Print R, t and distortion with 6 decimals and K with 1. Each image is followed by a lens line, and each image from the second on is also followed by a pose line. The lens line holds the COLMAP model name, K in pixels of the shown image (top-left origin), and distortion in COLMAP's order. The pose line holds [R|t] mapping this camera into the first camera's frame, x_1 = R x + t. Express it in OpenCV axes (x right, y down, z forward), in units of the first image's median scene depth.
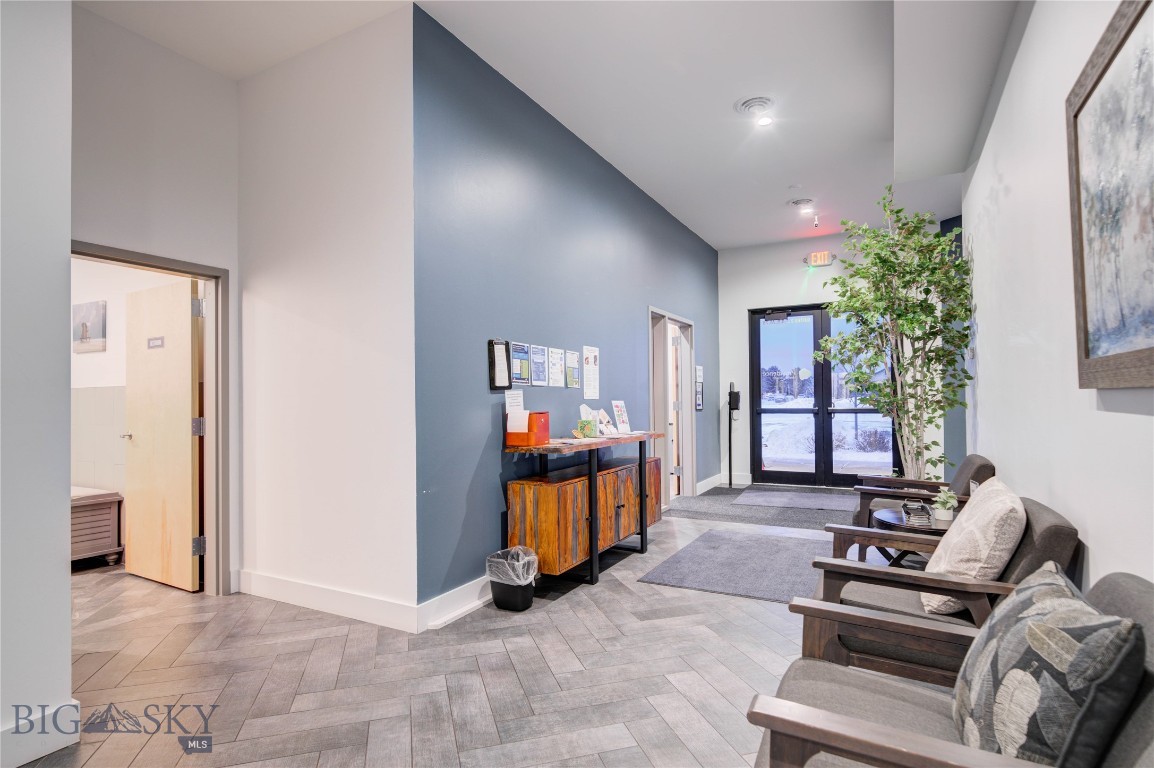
lens RADIAL K [[578.6, 0, 569.2], [0, 578.6, 394.0], [0, 0, 1]] dist [0.002048, 0.000012]
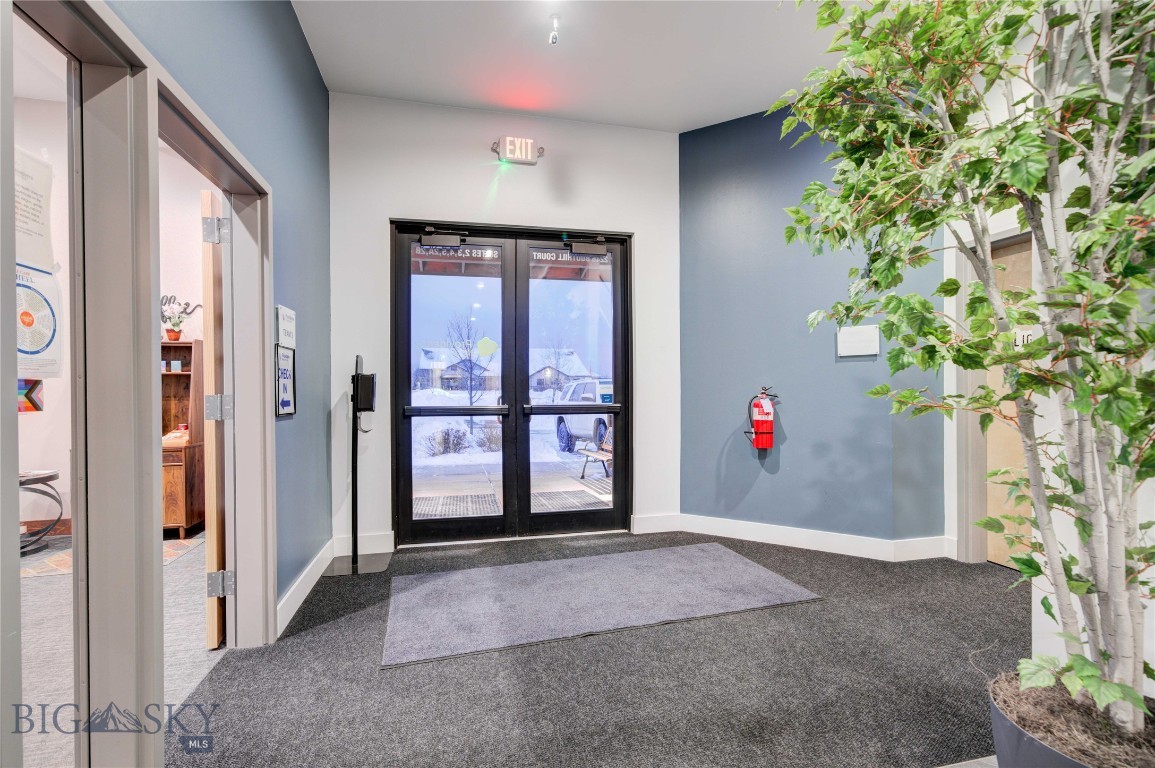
lens RADIAL K [[515.7, 0, 571.5], [0, 515.7, 394.1], [0, 0, 1]] dist [0.000011, 0.000119]
pose [[0.746994, 0.002372, 0.664826, 0.126912], [-0.014008, 0.999828, 0.012173, 0.004681], [-0.664683, -0.018406, 0.746899, 0.564972]]
